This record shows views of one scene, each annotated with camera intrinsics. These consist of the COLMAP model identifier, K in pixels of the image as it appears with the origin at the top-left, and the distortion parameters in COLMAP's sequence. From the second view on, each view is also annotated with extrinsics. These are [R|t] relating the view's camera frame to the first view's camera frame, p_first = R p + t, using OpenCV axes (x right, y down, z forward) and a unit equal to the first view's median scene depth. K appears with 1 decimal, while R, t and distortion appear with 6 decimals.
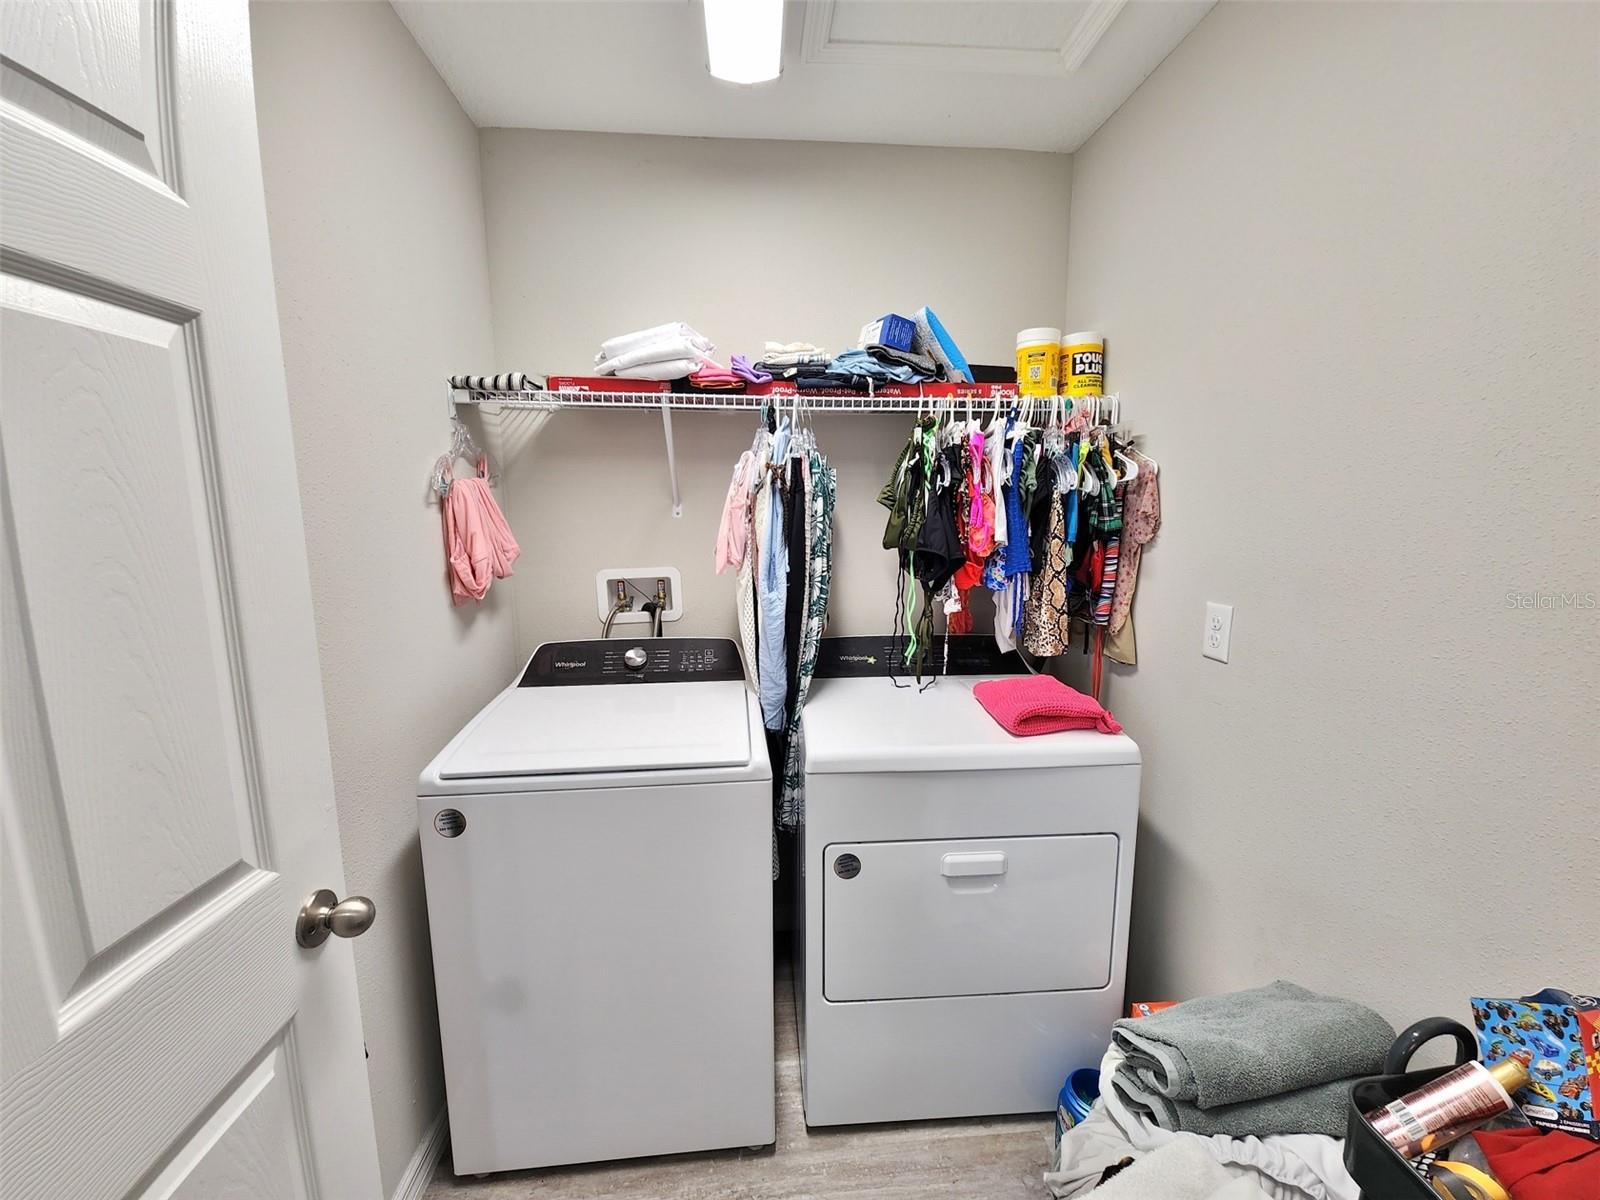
lens RADIAL K [[657.3, 0, 806.5], [0, 657.3, 603.6], [0, 0, 1]] dist [0.003435, -0.006629]
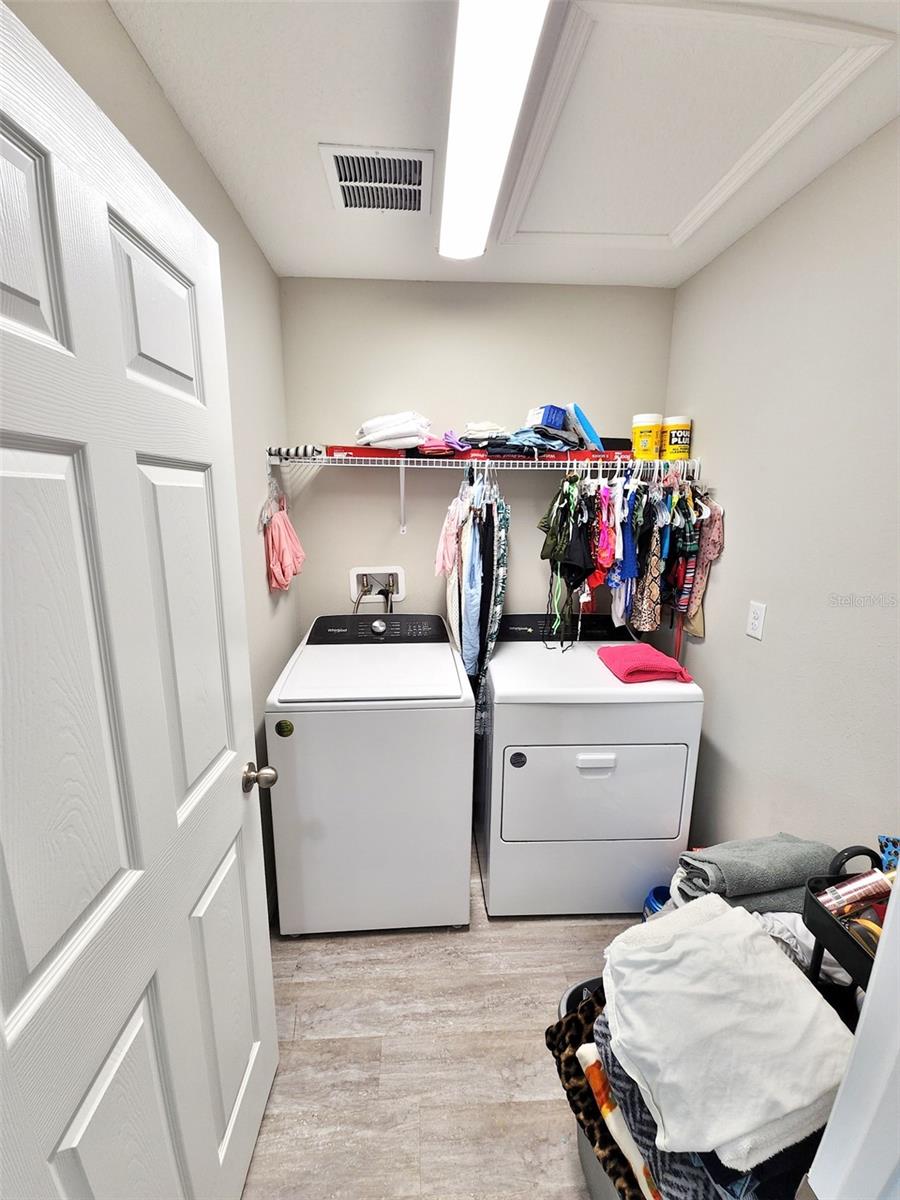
lens RADIAL K [[493.0, 0, 445.6], [0, 493.0, 597.5], [0, 0, 1]] dist [0.003435, -0.006629]
pose [[0.999489, 0.015121, -0.028165, -0.079771], [-0.013620, 0.998516, 0.052731, -0.057429], [0.028920, -0.052321, 0.998211, -0.181299]]
